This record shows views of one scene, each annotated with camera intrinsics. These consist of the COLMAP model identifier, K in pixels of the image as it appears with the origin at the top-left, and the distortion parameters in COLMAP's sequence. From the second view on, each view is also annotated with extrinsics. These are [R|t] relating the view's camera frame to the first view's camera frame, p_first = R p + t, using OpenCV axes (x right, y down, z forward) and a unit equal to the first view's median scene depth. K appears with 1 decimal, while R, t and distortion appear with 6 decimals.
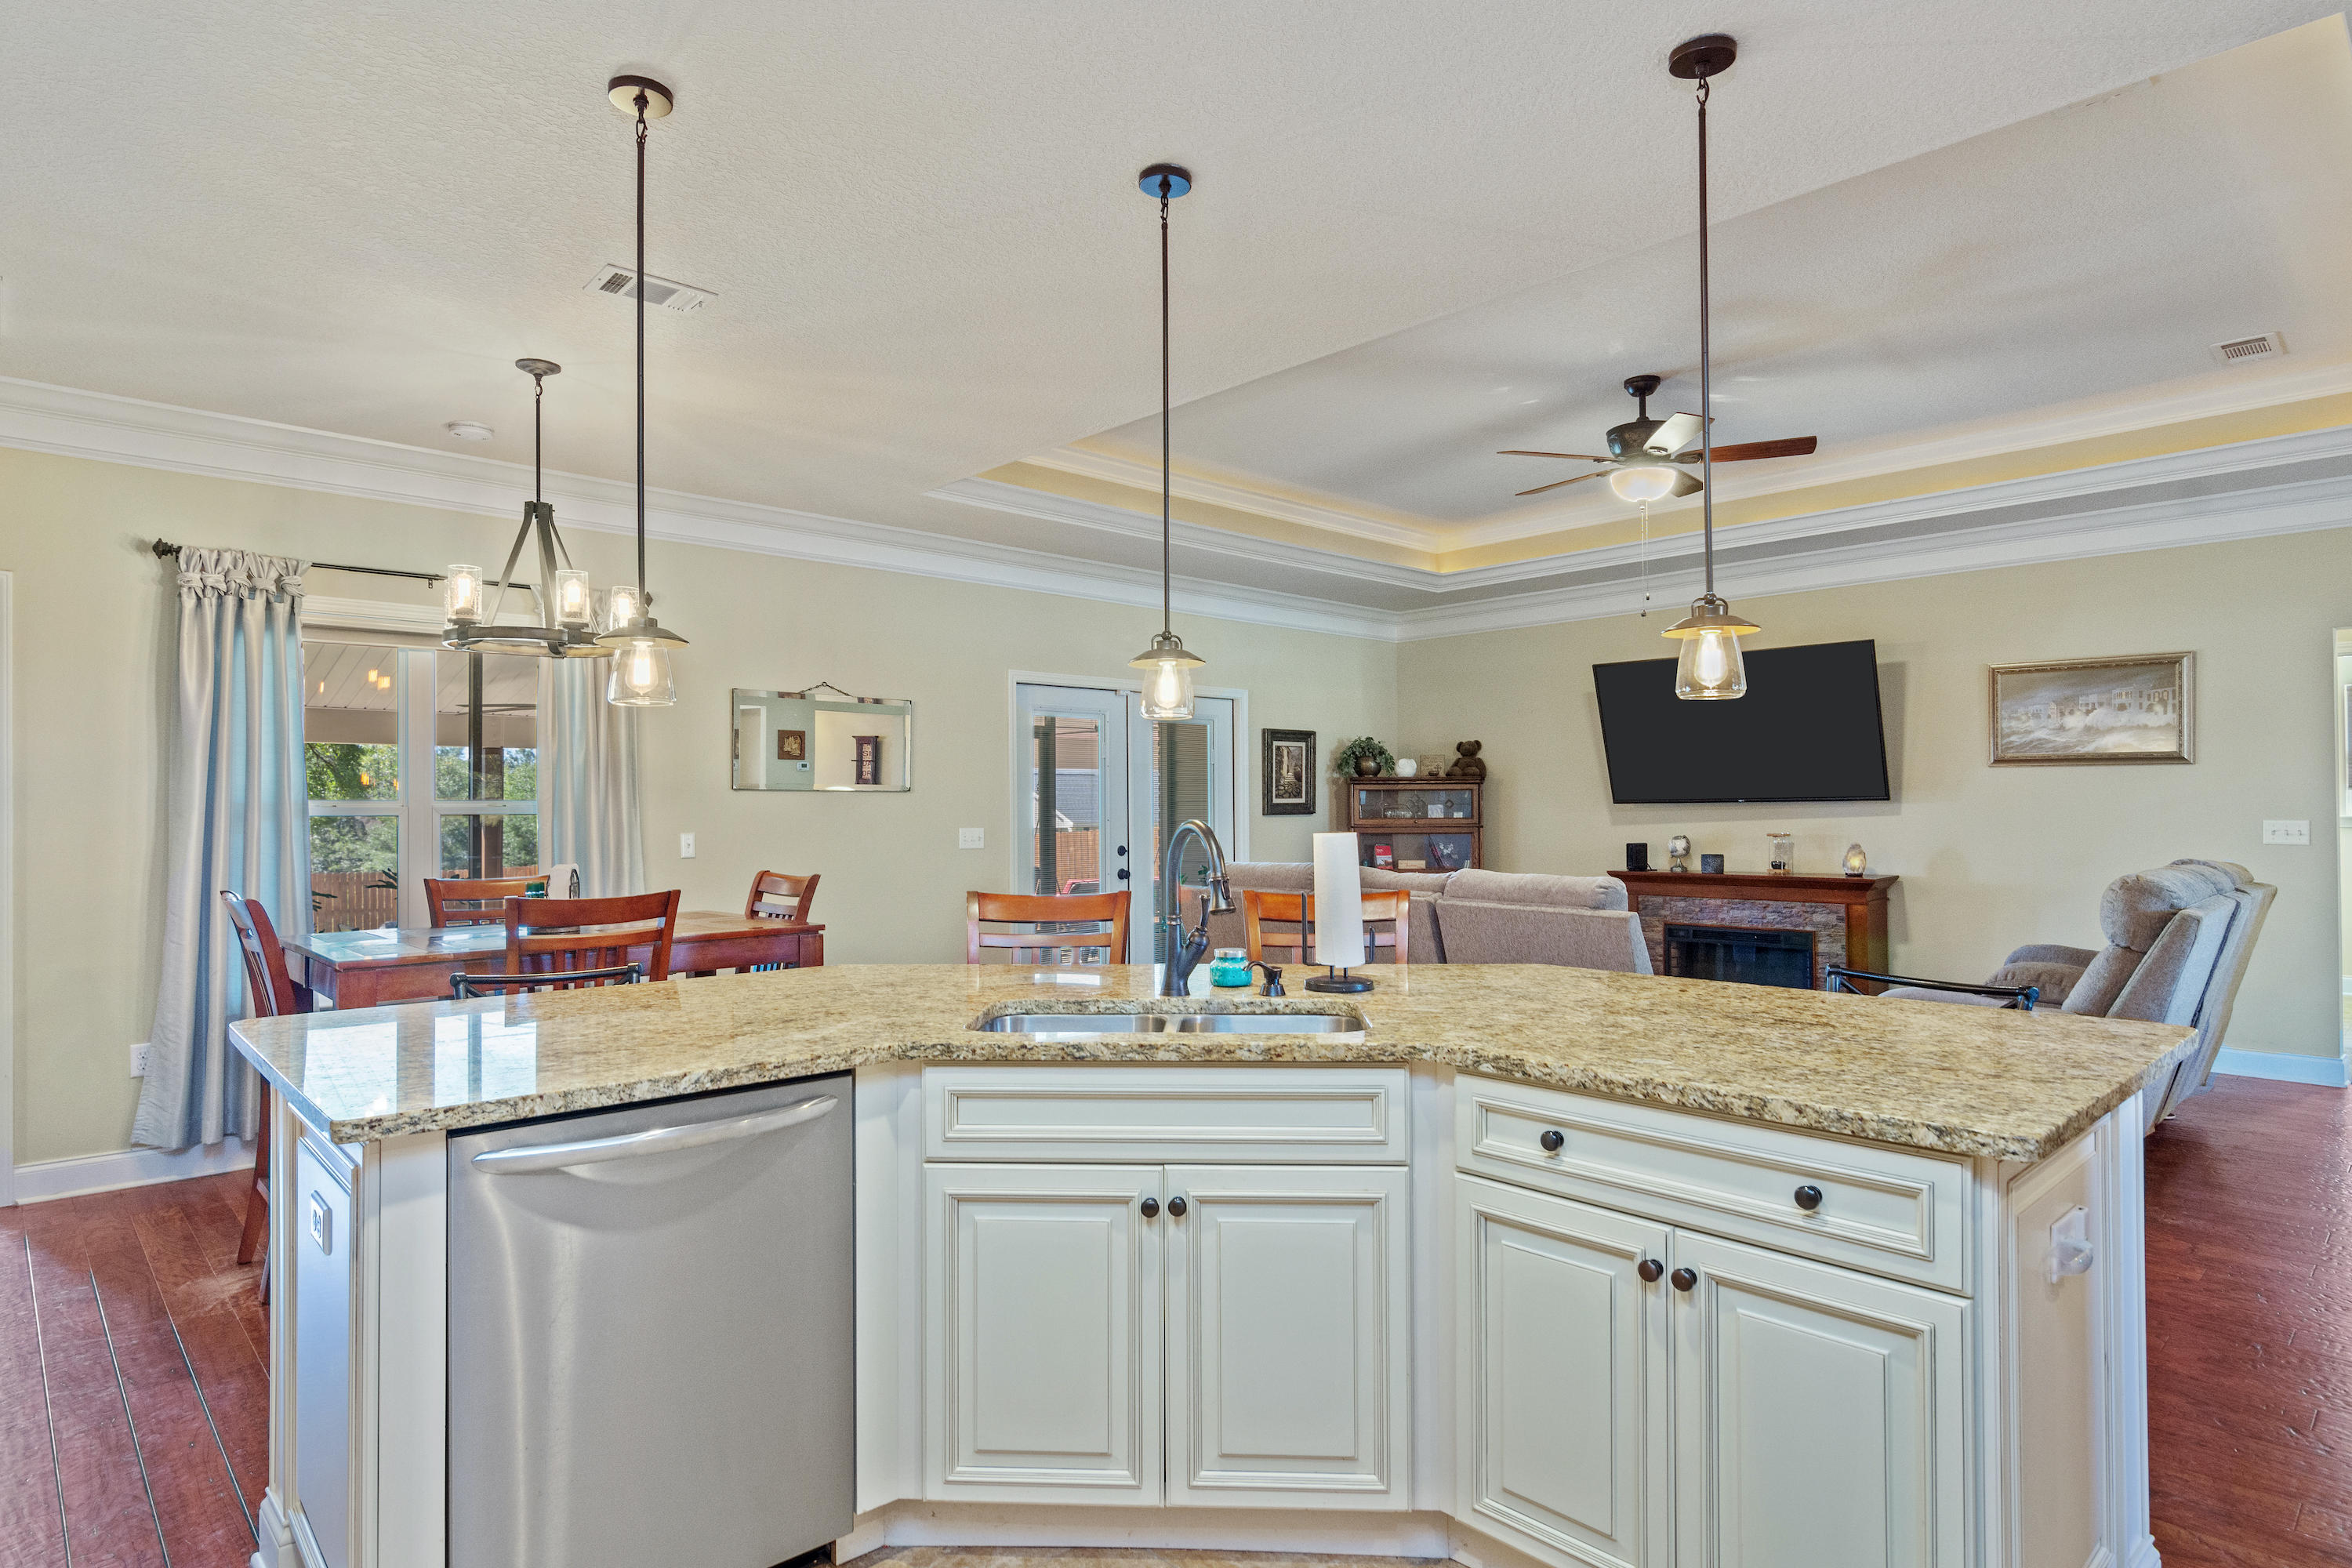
lens RADIAL K [[1265.8, 0, 1191.8], [0, 1265.8, 796.9], [0, 0, 1]] dist [-0.003263, -0.000549]
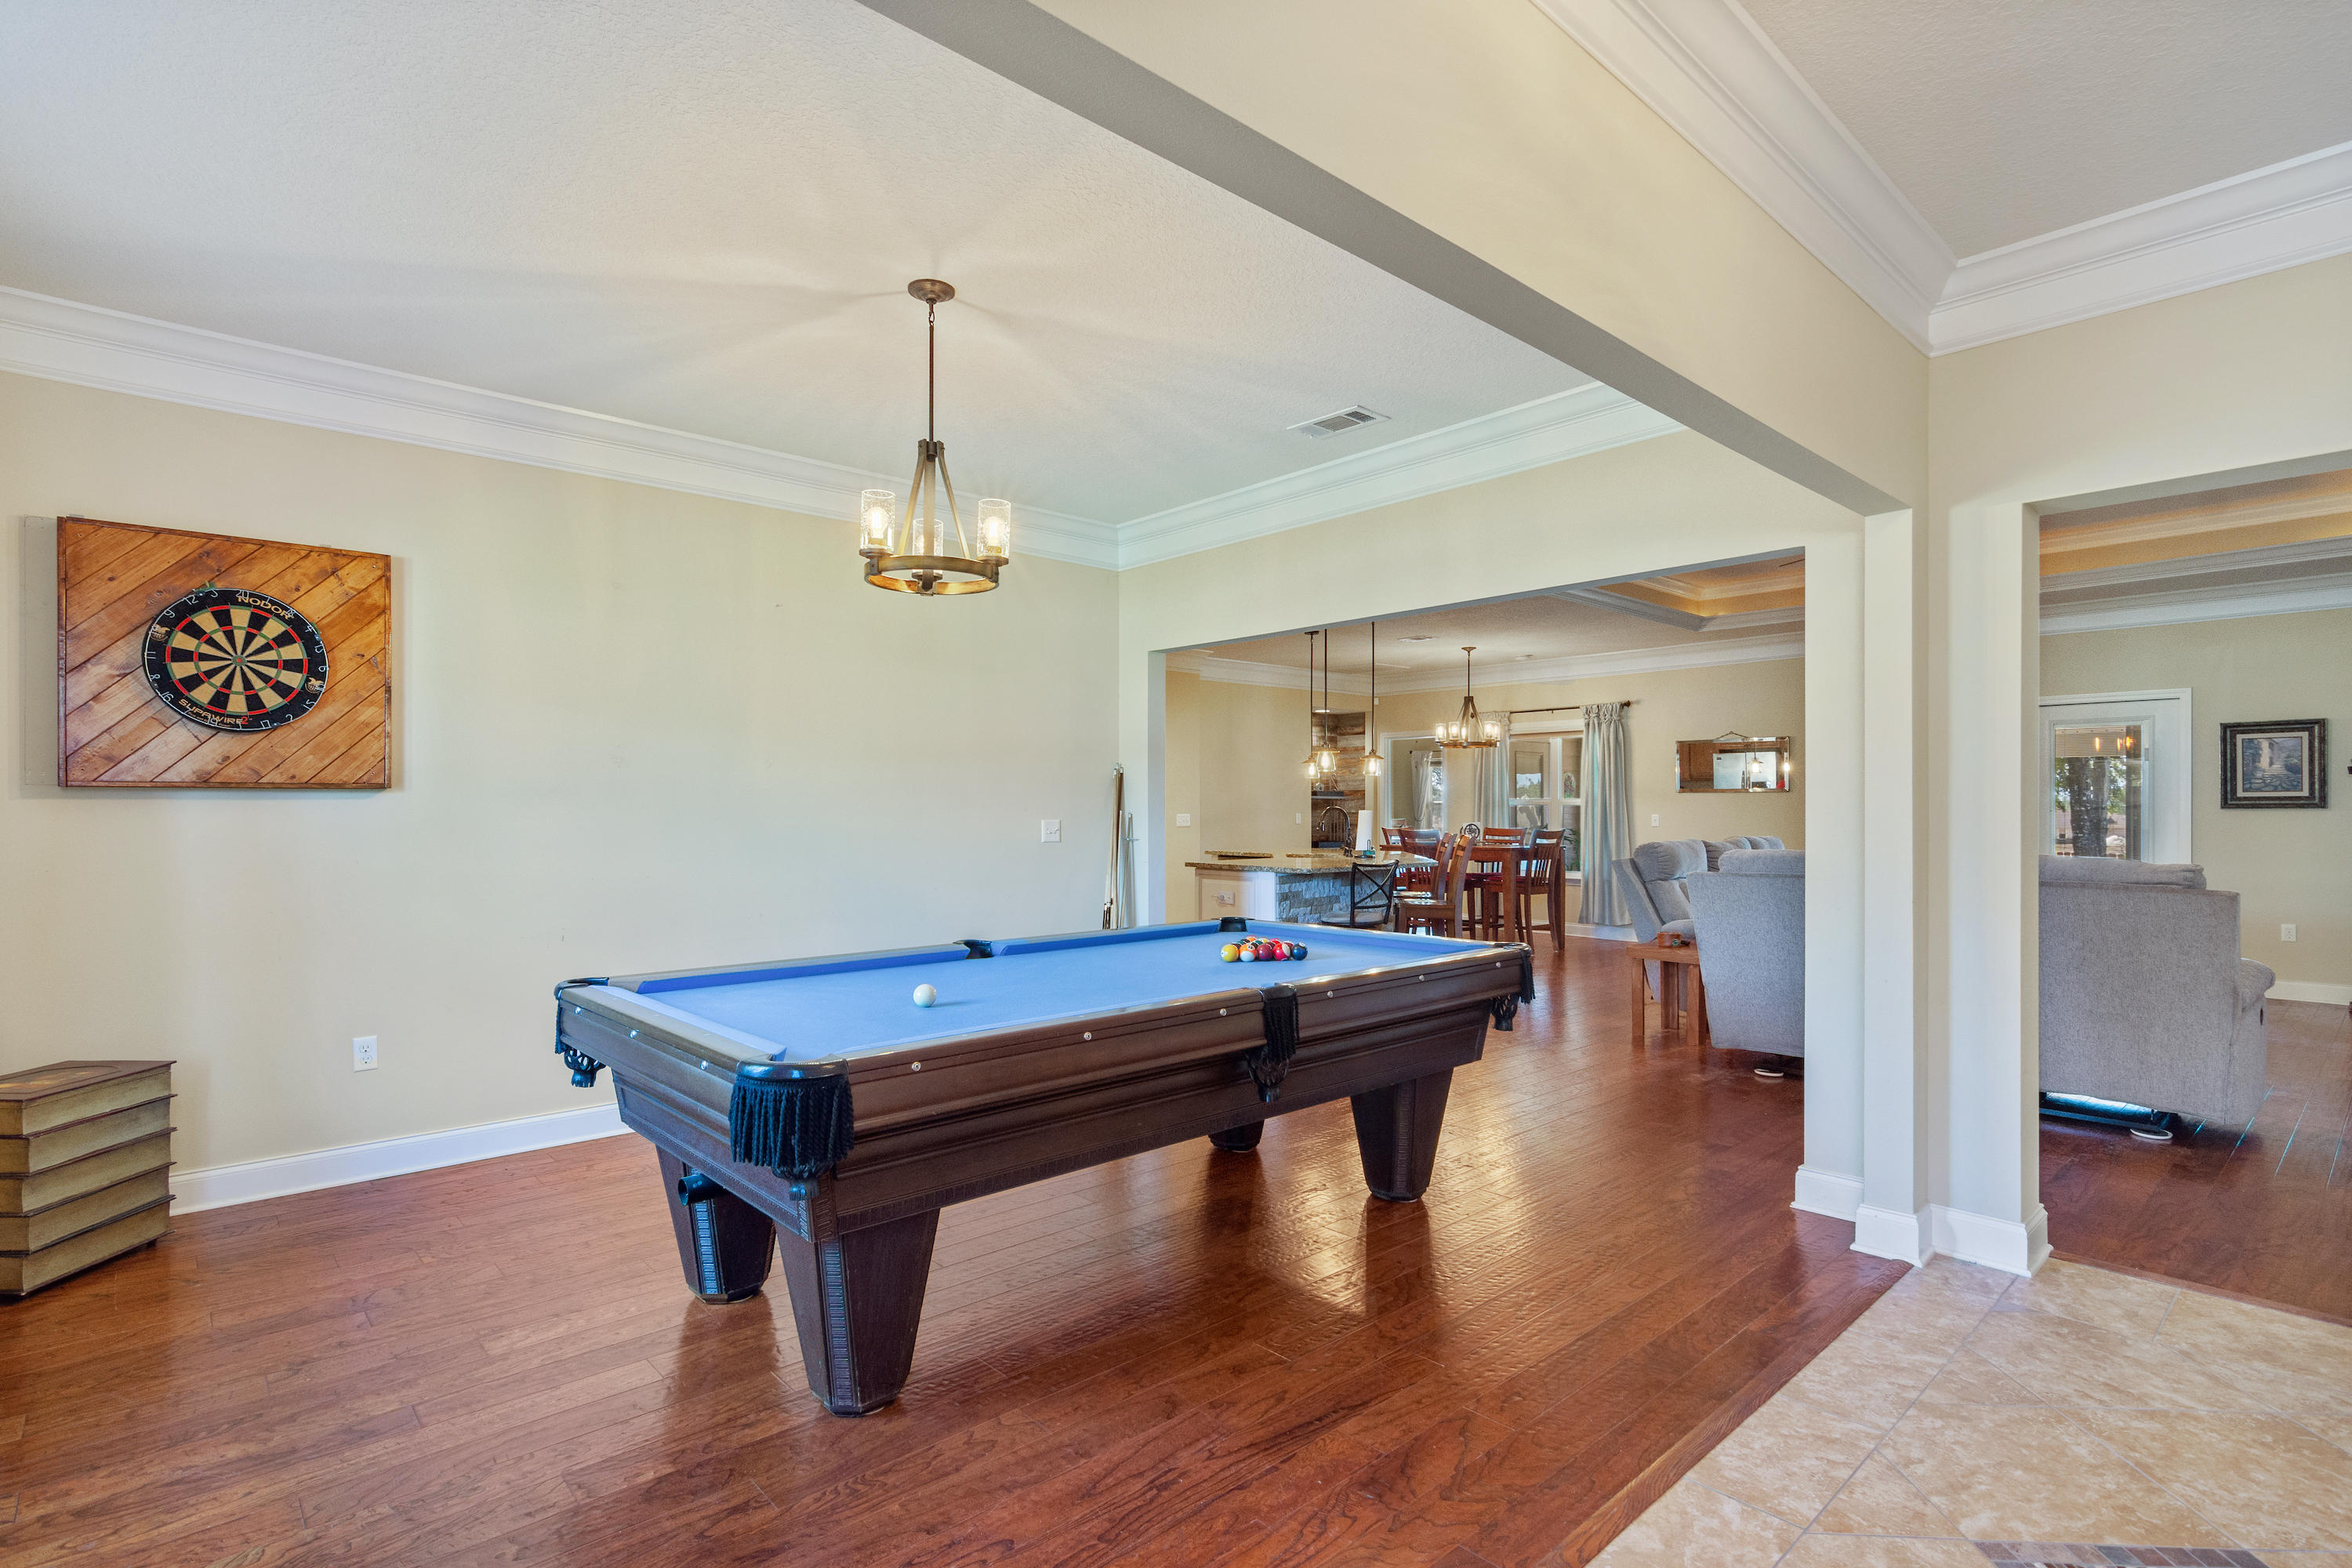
lens RADIAL K [[1136.7, 0, 1170.3], [0, 1136.7, 804.8], [0, 0, 1]] dist [-0.004559, -0.000871]
pose [[-0.018273, -0.000643, -0.999833, 1.136777], [0.007019, 0.999975, -0.000771, 0.007109], [0.999808, -0.007032, -0.018268, 0.202795]]
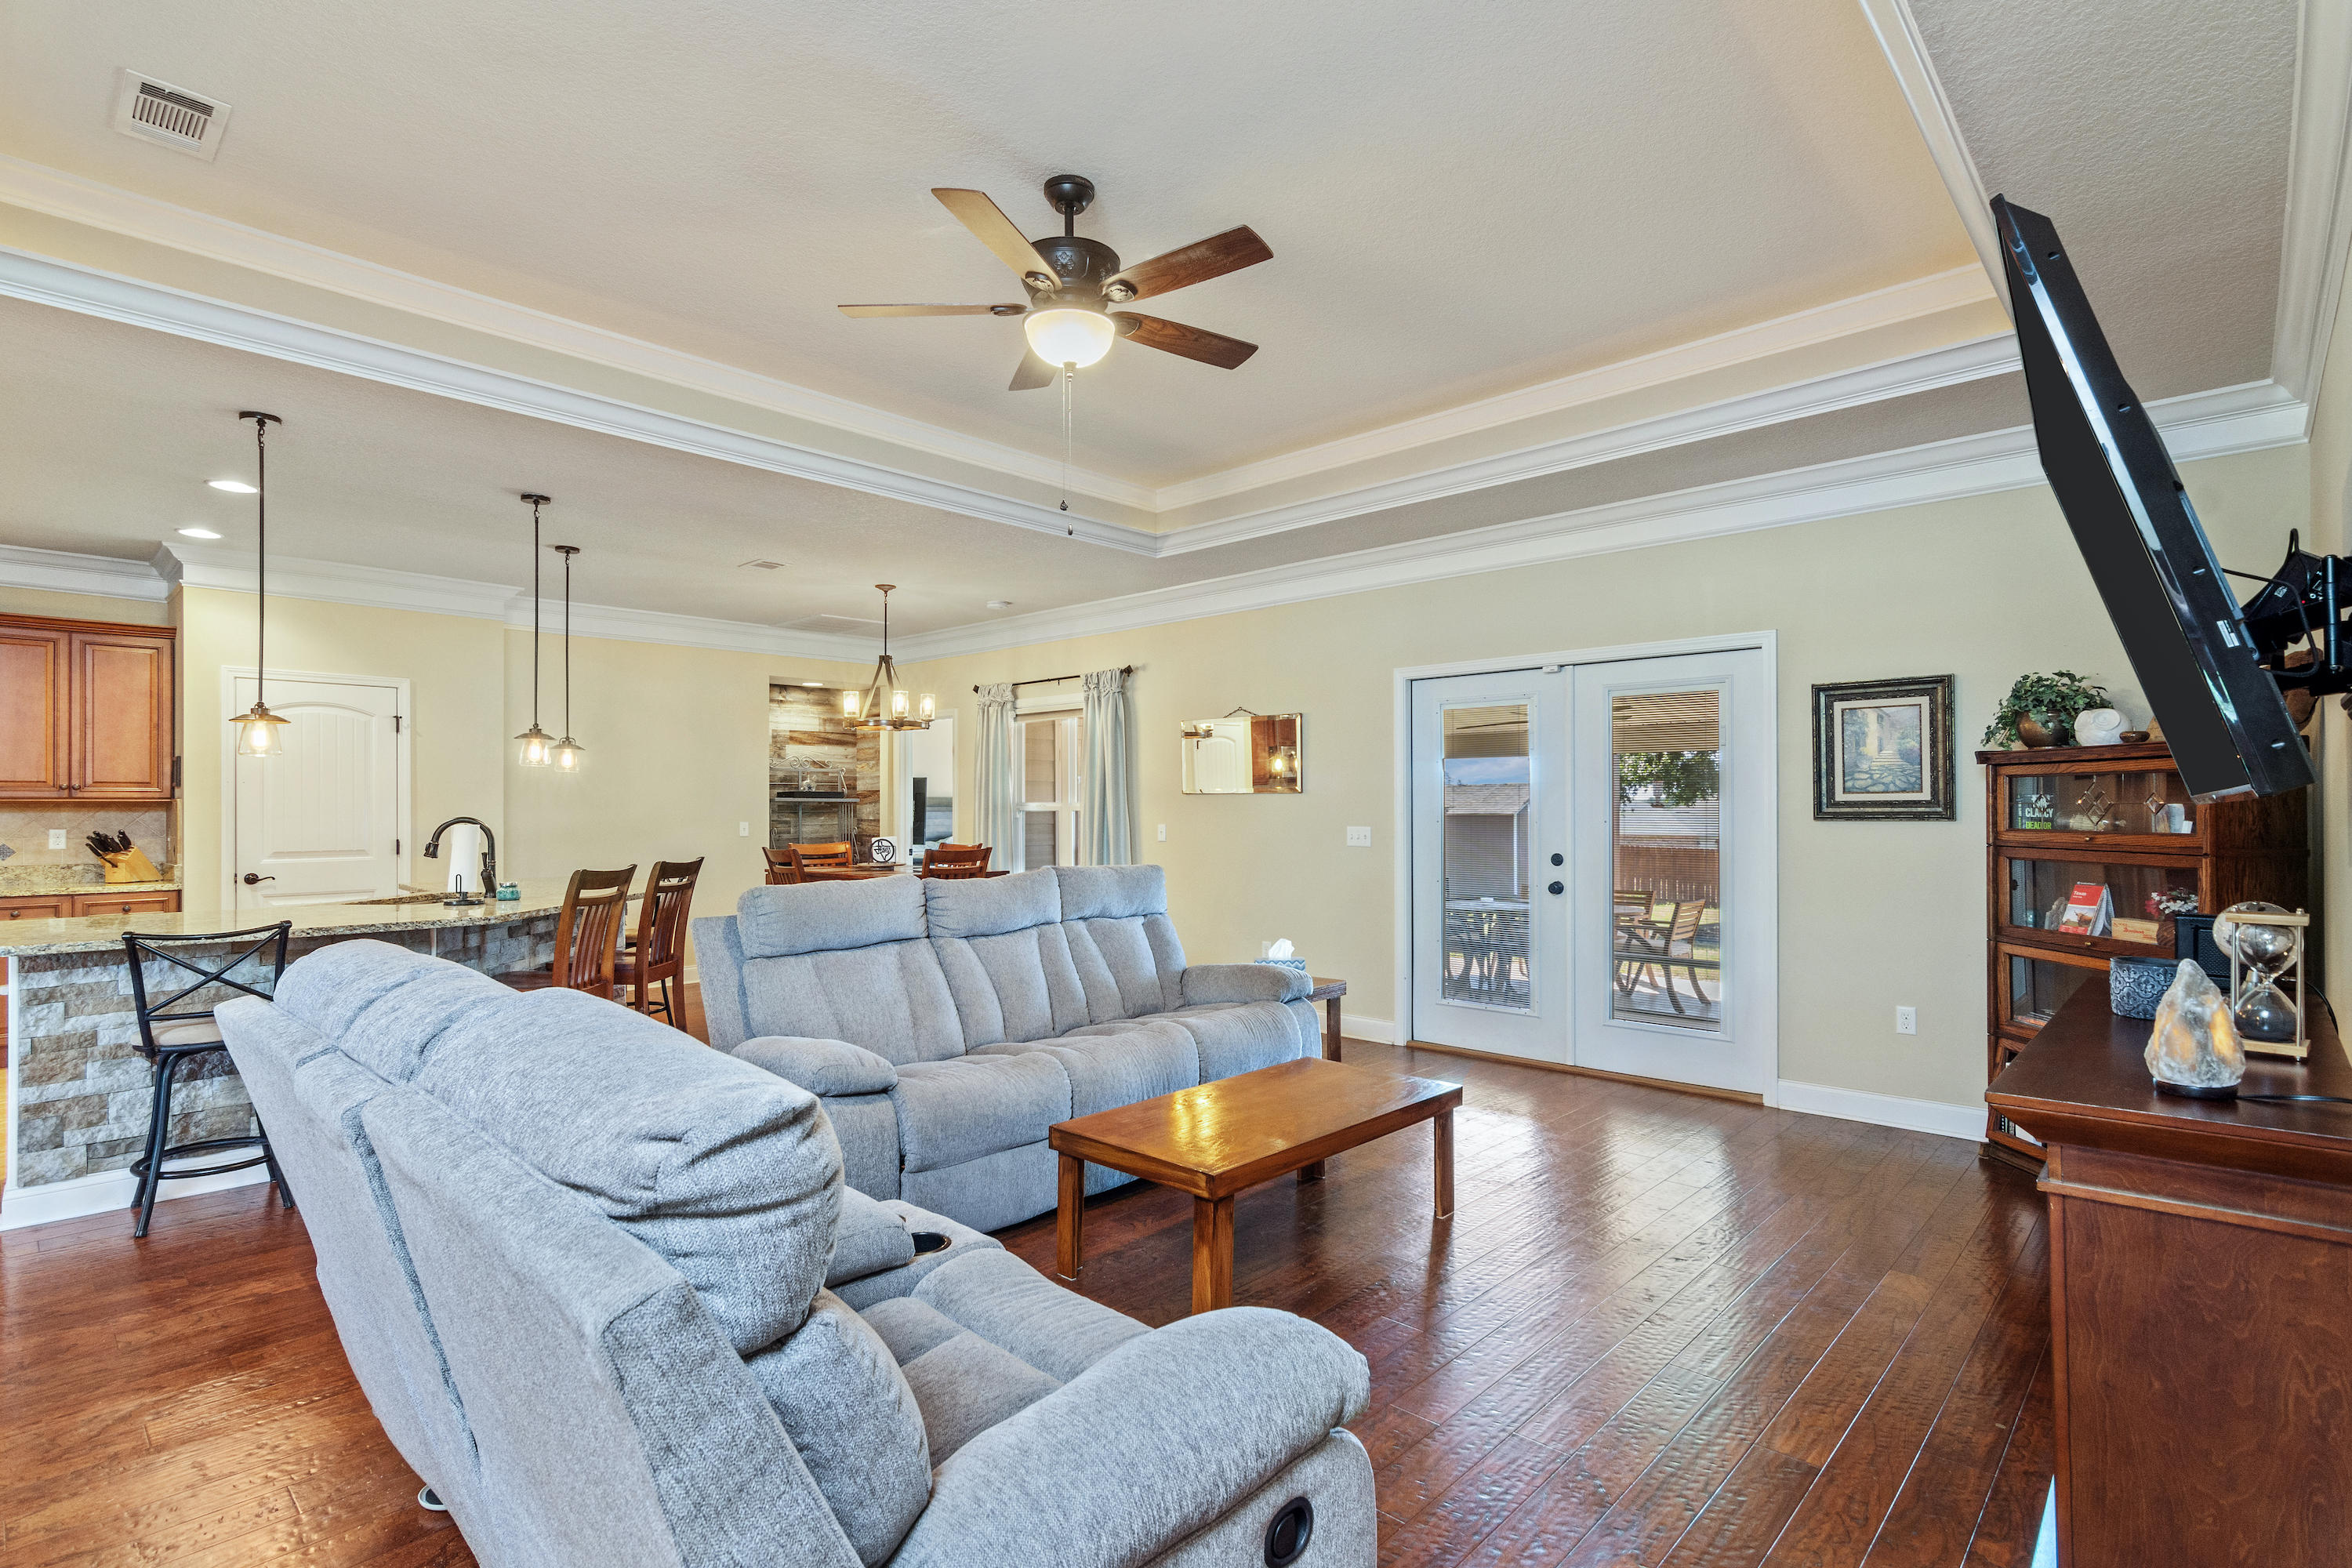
lens RADIAL K [[1136.7, 0, 1175.4], [0, 1136.7, 796.4], [0, 0, 1]] dist [-0.004559, -0.000871]
pose [[0.040565, -0.005633, -0.999161, 0.716217], [0.009471, 0.999941, -0.005253, 0.002937], [0.999132, -0.009250, 0.040616, 0.760208]]
